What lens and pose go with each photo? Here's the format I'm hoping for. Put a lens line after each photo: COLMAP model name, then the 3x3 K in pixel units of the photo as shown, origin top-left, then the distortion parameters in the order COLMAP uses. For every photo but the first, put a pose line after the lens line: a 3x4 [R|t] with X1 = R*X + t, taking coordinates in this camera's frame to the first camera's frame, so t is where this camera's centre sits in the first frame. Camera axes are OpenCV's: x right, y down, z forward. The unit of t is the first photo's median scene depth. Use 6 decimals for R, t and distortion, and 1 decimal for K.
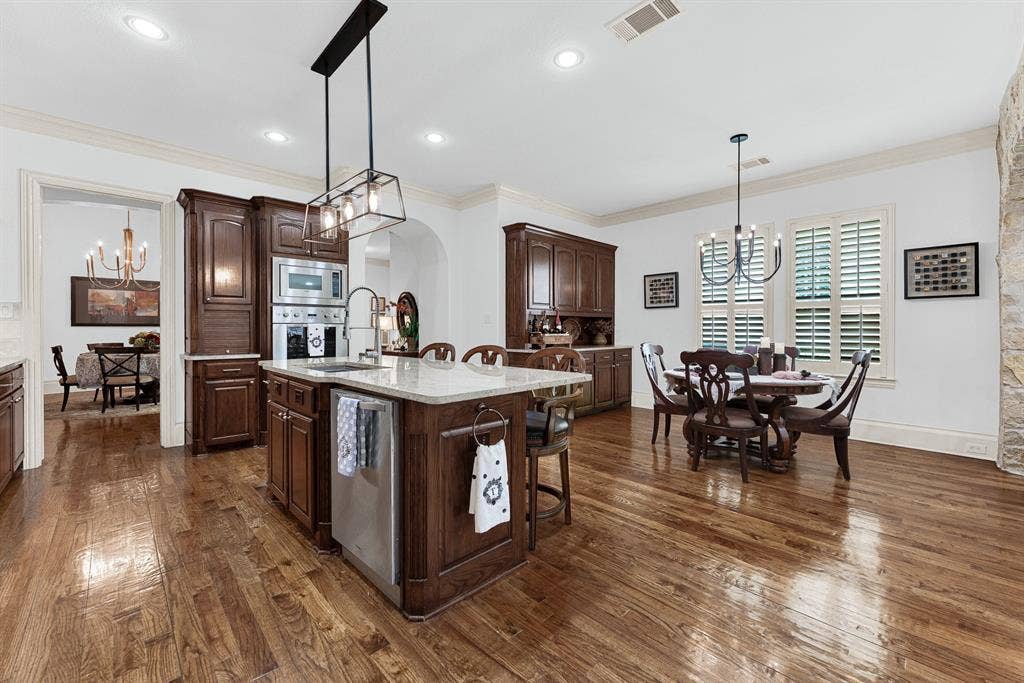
lens RADIAL K [[417.0, 0, 519.4], [0, 417.0, 329.4], [0, 0, 1]] dist [-0.000517, -0.000121]
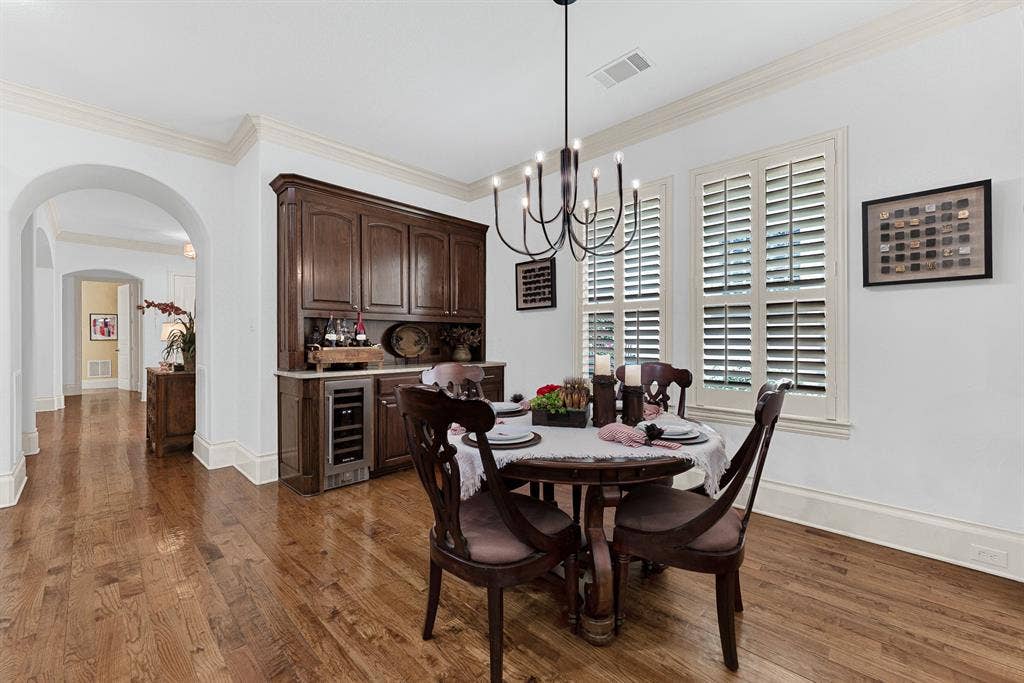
lens RADIAL K [[414.7, 0, 522.3], [0, 414.7, 337.0], [0, 0, 1]] dist [-0.002051, -0.000334]
pose [[0.999526, -0.002715, 0.030662, 0.432939], [0.002887, 0.999980, -0.005582, -0.000634], [-0.030647, 0.005668, 0.999514, 0.440548]]
